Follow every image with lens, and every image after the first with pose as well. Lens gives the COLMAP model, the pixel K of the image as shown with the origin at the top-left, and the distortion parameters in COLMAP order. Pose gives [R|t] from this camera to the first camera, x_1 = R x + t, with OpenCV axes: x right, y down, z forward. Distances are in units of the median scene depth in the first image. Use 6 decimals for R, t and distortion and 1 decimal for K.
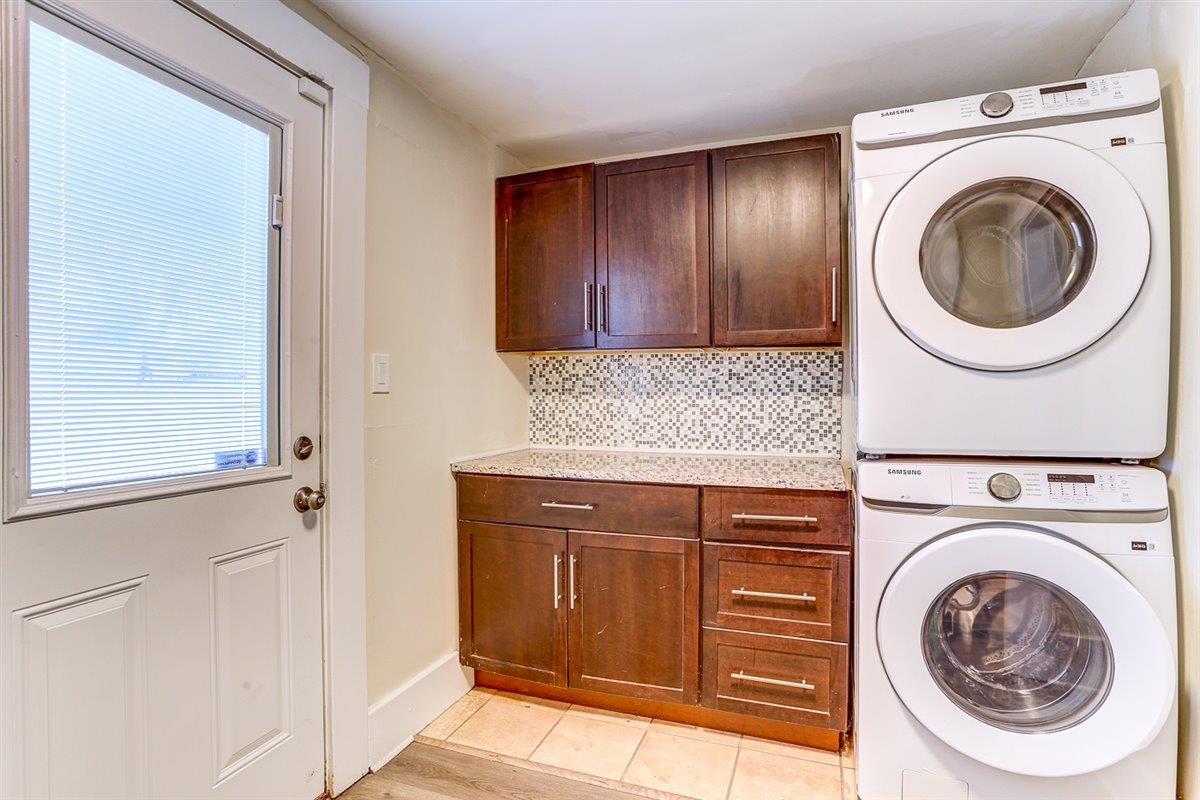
lens RADIAL K [[600.2, 0, 639.8], [0, 600.2, 401.2], [0, 0, 1]] dist [-0.050670, 0.023796]
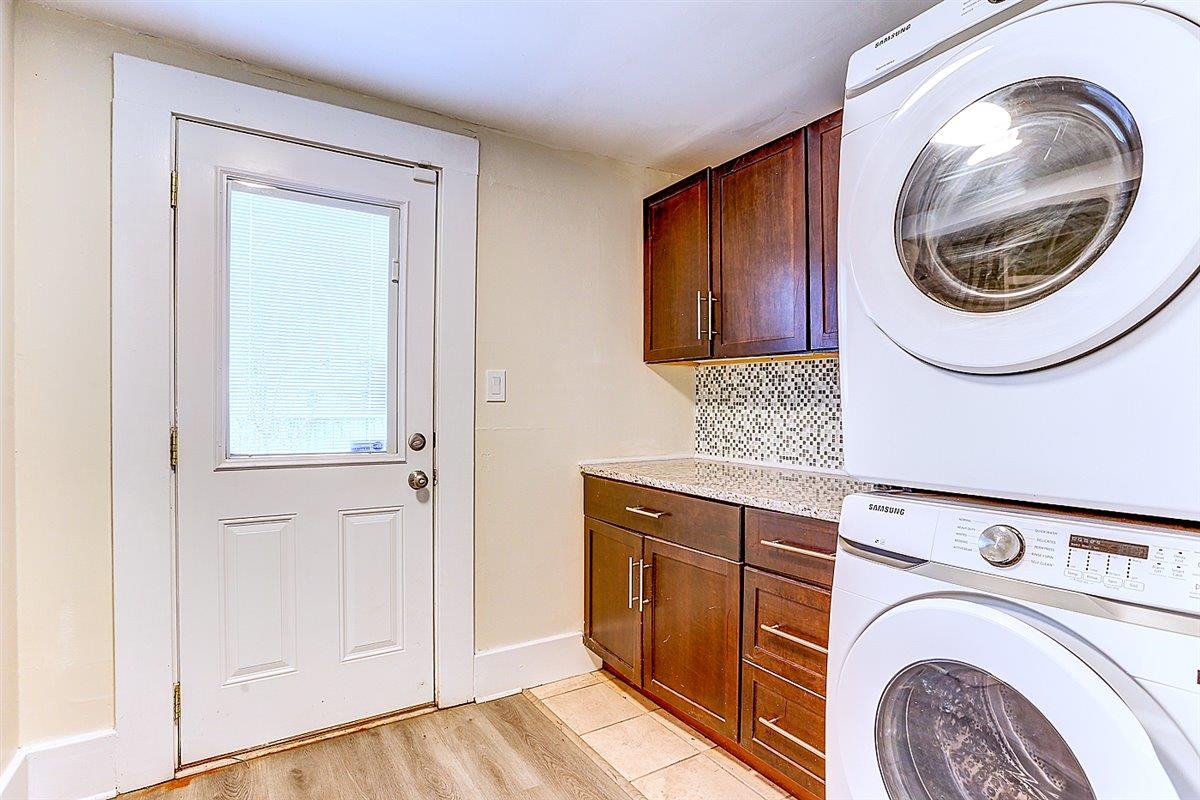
lens RADIAL K [[614.4, 0, 601.5], [0, 614.4, 417.0], [0, 0, 1]] dist [-0.068427, 0.035089]
pose [[0.789252, 0.021375, -0.613697, 0.363733], [-0.016159, 0.999771, 0.014041, -0.002264], [0.613856, -0.001165, 0.789417, 0.095136]]
